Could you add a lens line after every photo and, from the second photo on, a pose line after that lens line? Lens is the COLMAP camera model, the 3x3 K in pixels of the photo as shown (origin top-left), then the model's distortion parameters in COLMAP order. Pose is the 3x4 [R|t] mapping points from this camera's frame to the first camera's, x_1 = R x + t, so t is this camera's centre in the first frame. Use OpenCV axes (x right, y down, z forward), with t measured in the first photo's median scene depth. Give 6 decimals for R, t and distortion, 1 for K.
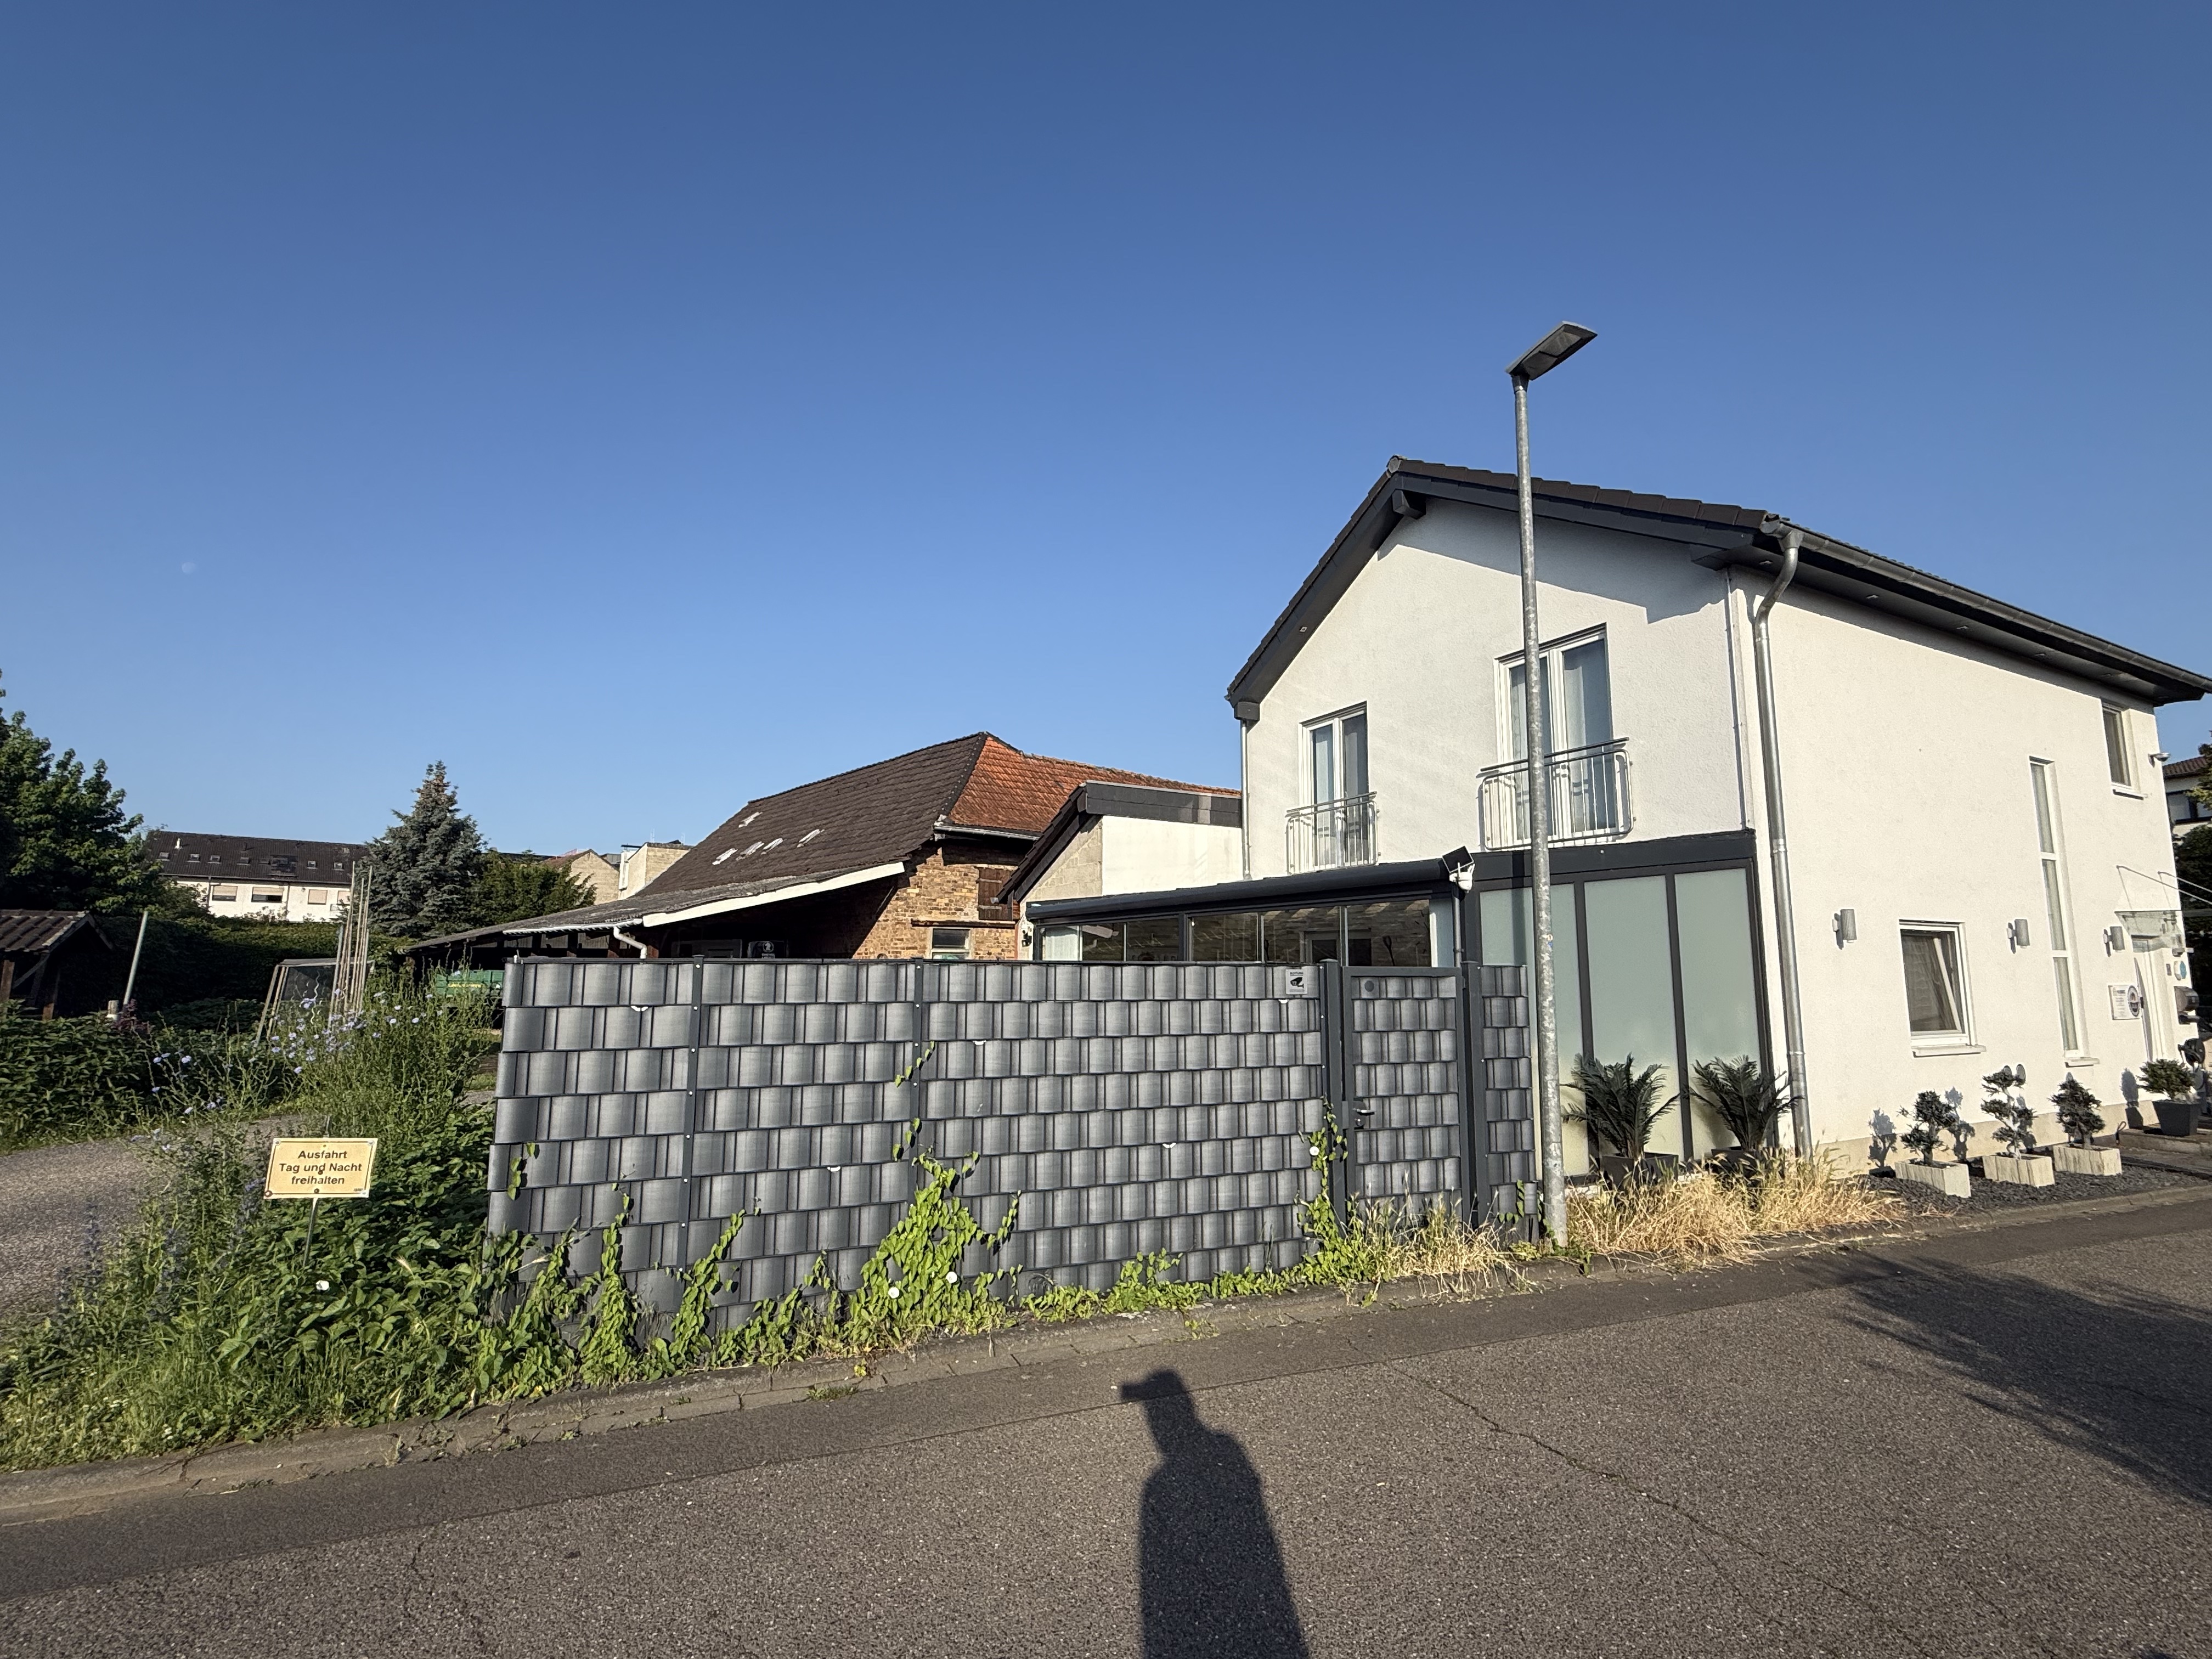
lens RADIAL K [[1022.7, 0, 1106.0], [0, 1022.7, 858.8], [0, 0, 1]] dist [0.004544, -0.000395]
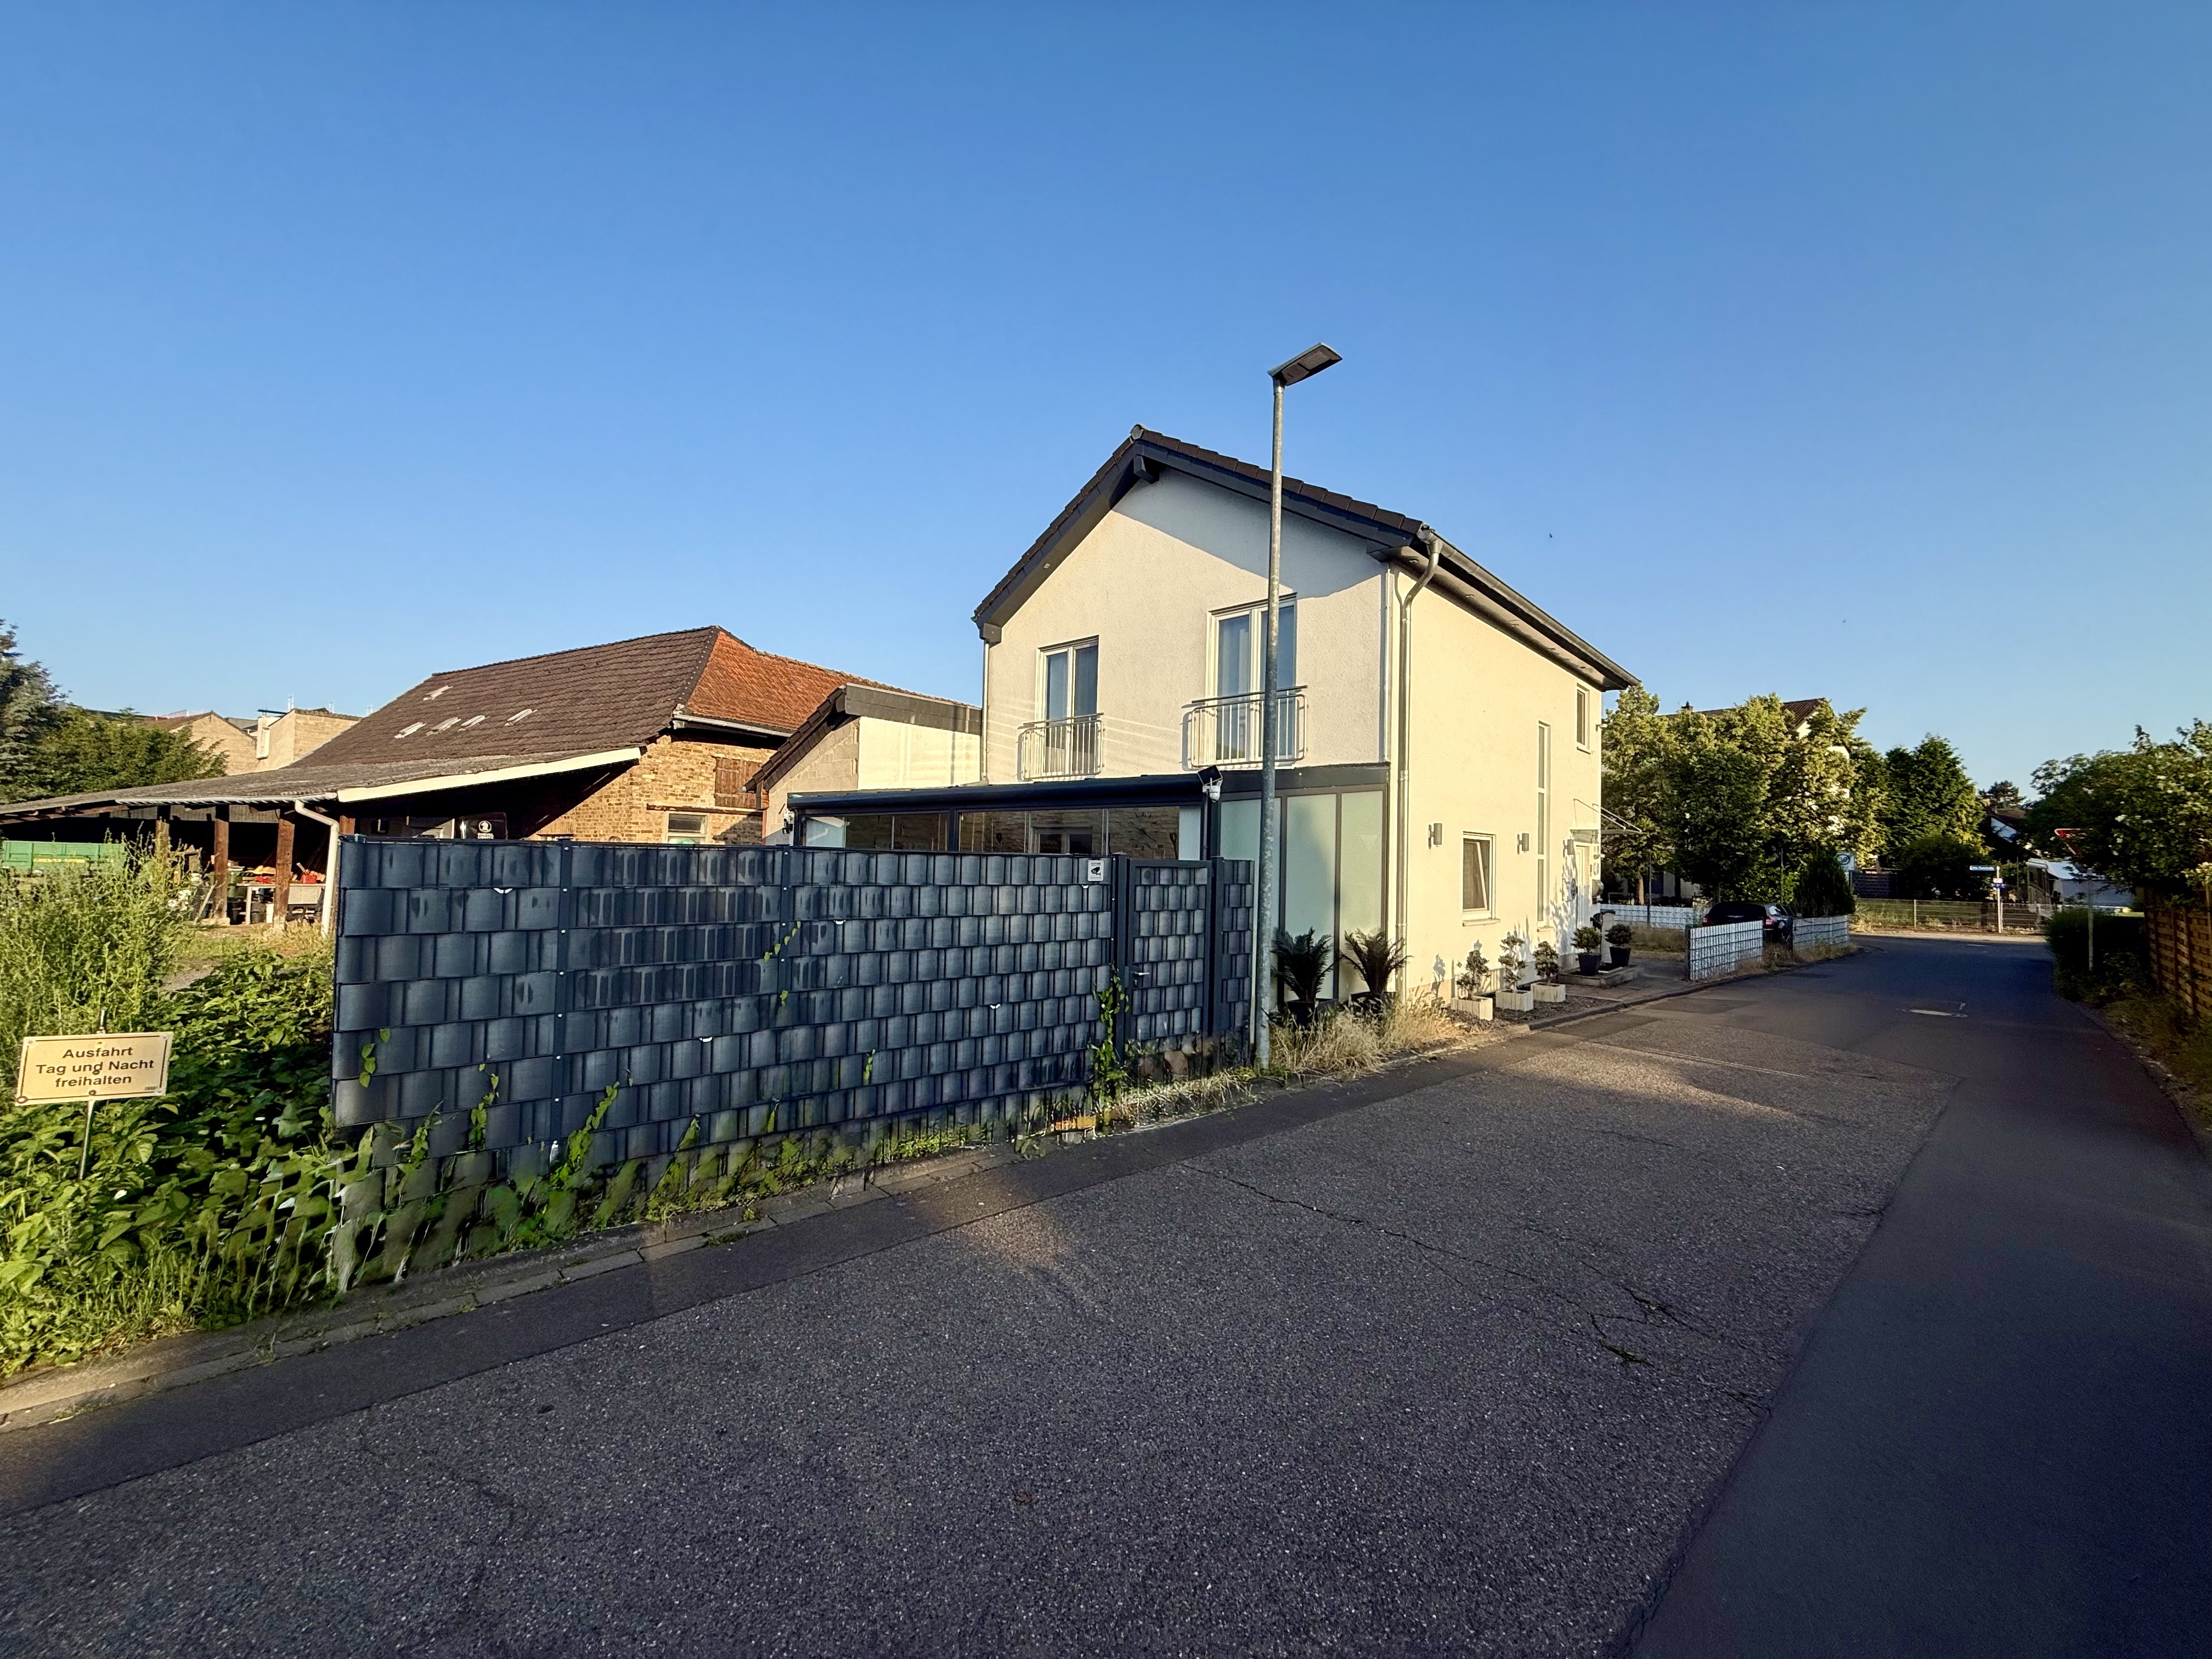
lens RADIAL K [[875.5, 0, 1128.6], [0, 875.5, 859.4], [0, 0, 1]] dist [-0.001855, 0.001507]
pose [[0.944406, 0.016626, 0.328362, -0.105995], [-0.052488, 0.993536, 0.100654, 0.000568], [-0.324566, -0.112293, 0.939174, 0.013784]]
